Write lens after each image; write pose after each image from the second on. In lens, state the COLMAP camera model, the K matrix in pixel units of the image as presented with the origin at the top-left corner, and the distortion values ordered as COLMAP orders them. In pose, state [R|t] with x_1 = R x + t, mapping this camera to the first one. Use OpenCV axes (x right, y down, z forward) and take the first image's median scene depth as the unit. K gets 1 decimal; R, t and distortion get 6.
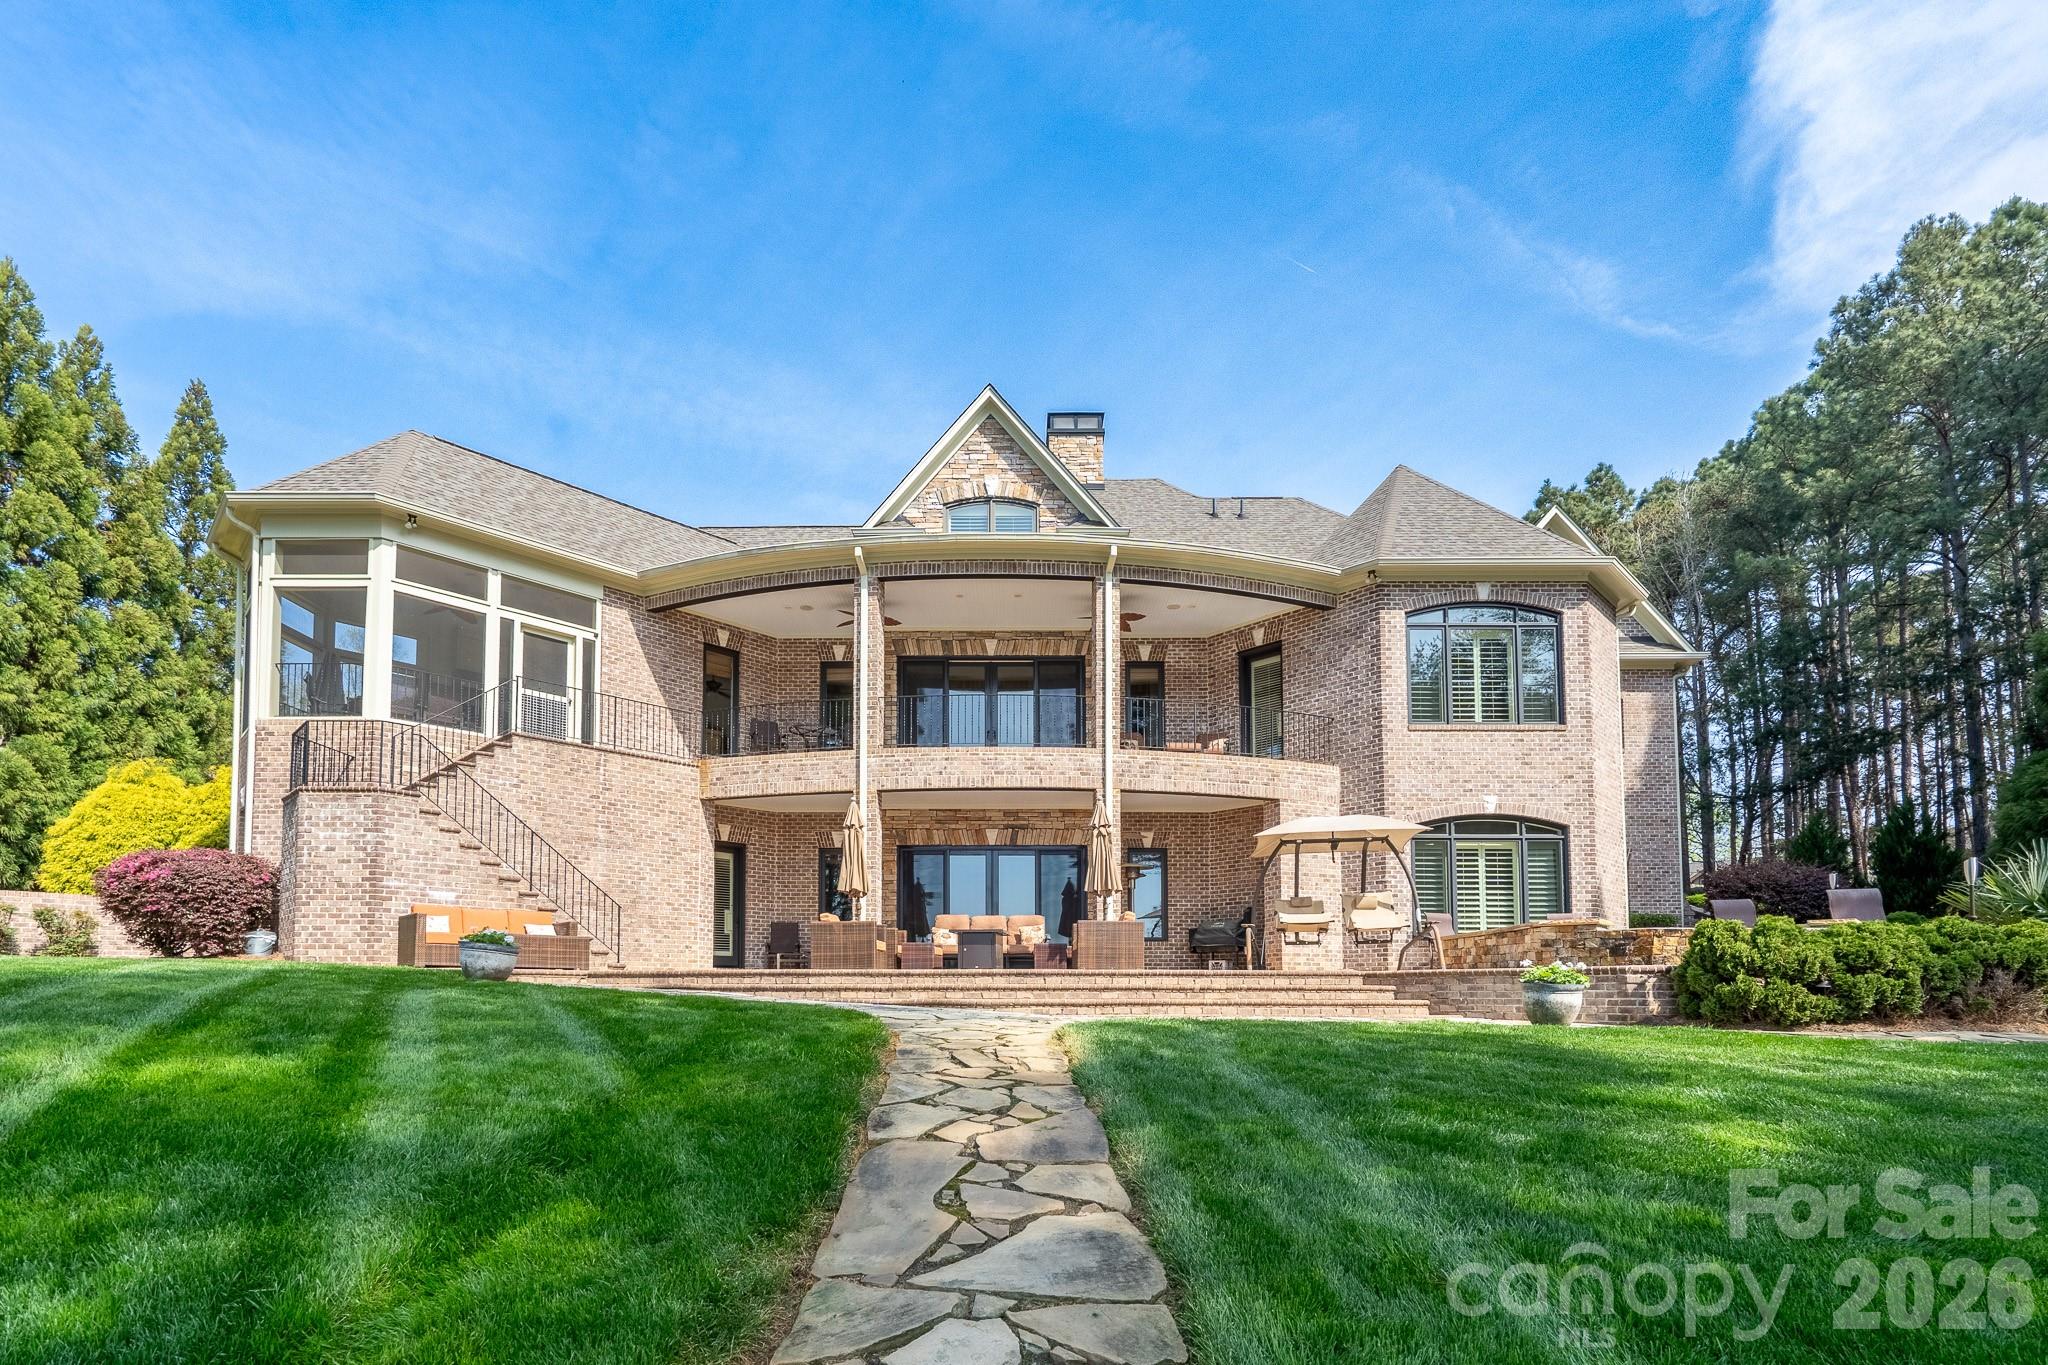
lens RADIAL K [[924.1, 0, 1065.3], [0, 924.1, 858.1], [0, 0, 1]] dist [0.002150, 0.000172]
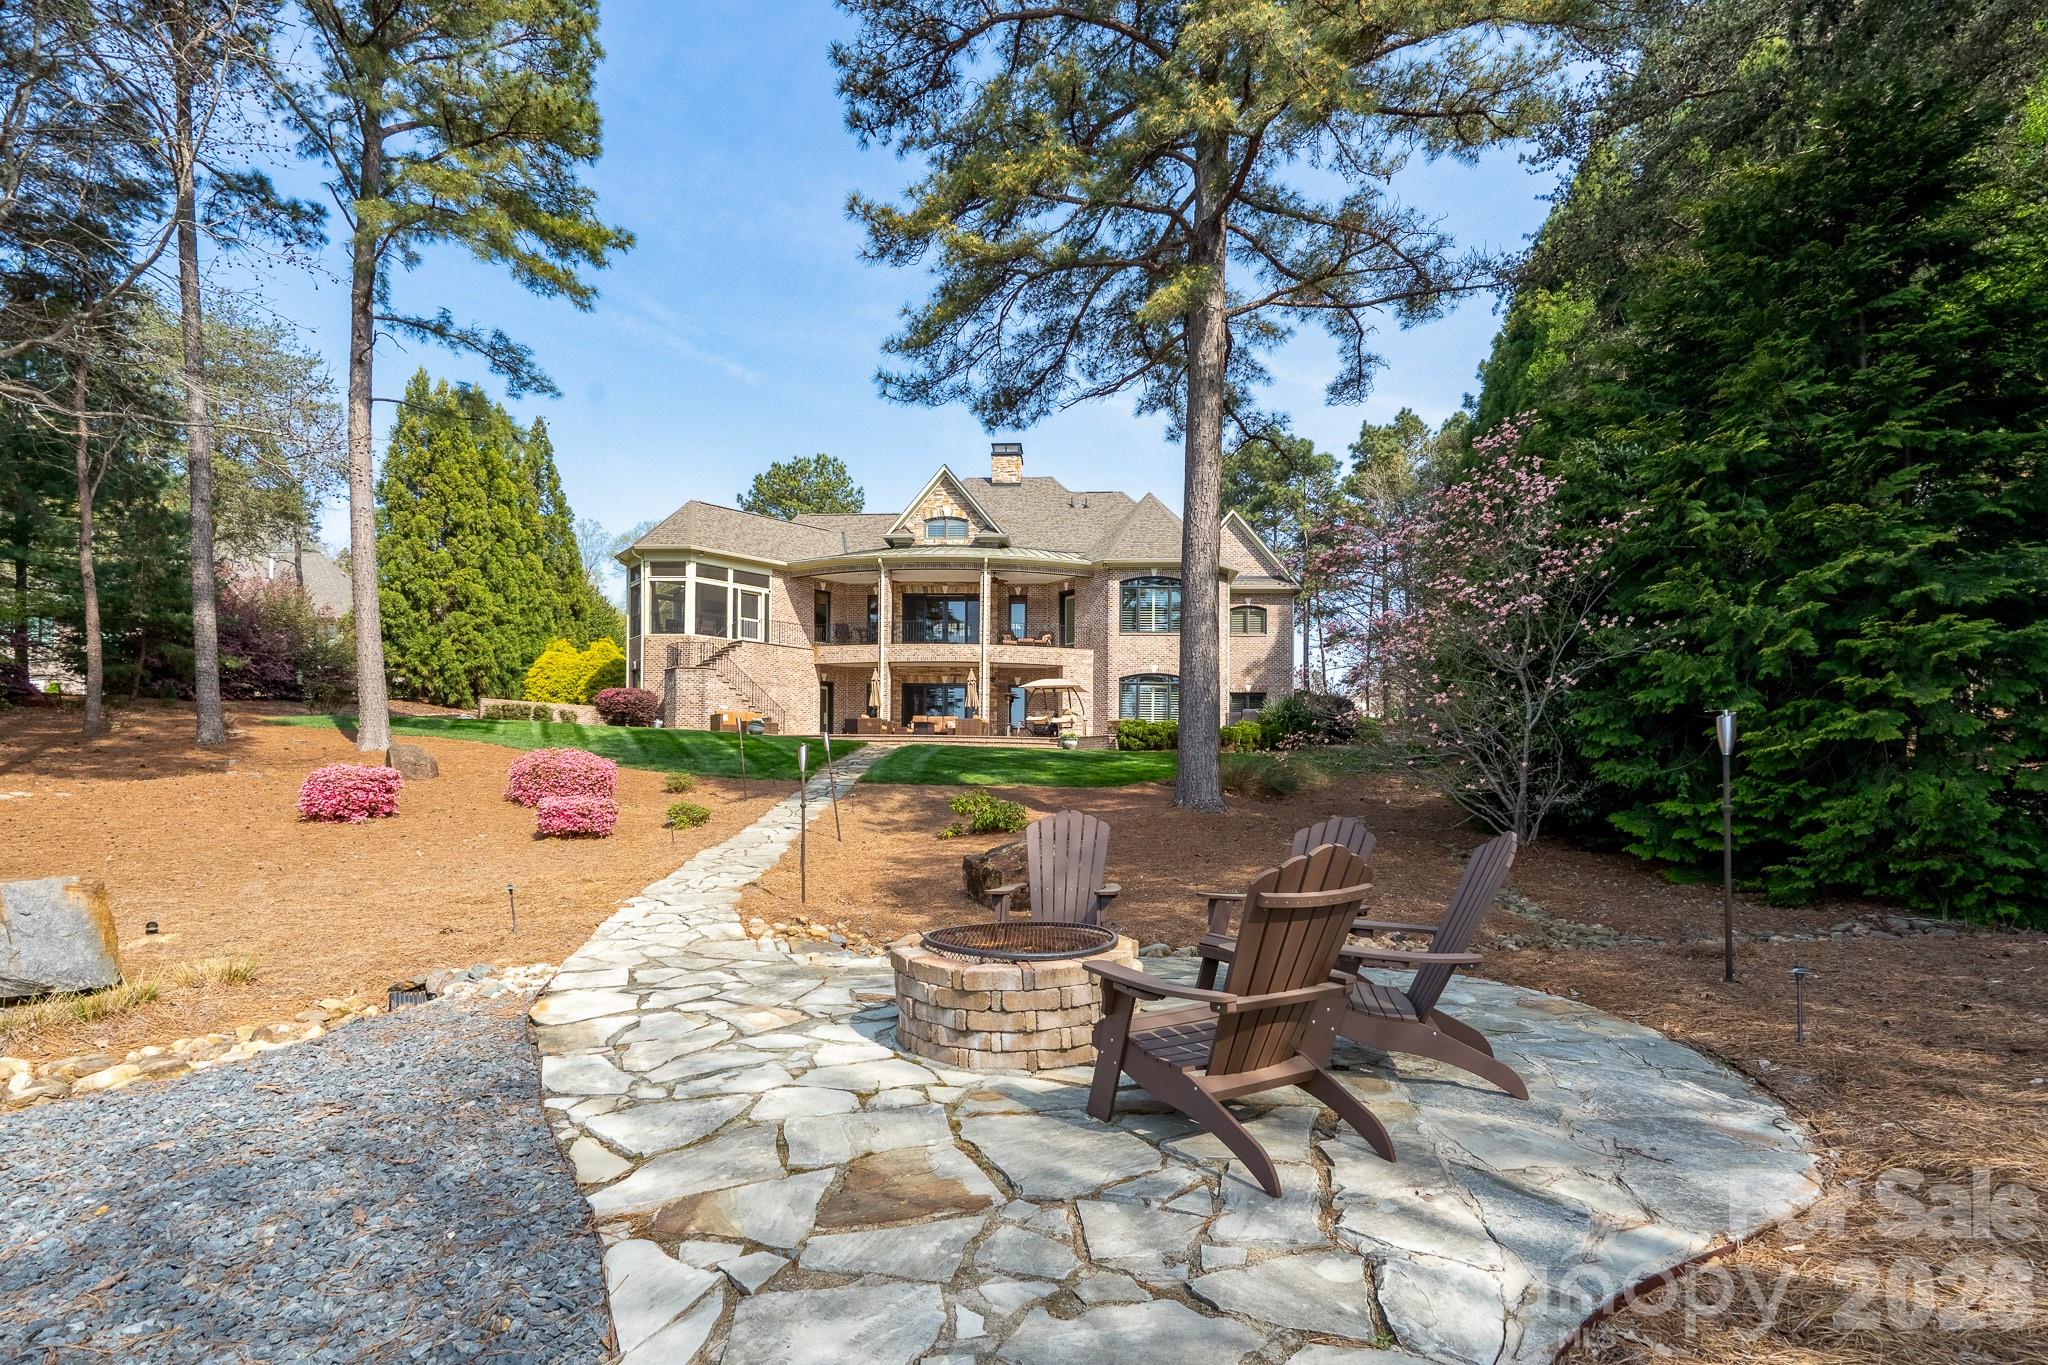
lens RADIAL K [[924.1, 0, 1021.8], [0, 924.1, 686.7], [0, 0, 1]] dist [0.002150, 0.000172]
pose [[0.990909, 0.004572, -0.134454, 0.420010], [-0.000927, 0.999631, 0.027153, -0.071366], [0.134528, -0.026782, 0.990548, -1.195192]]
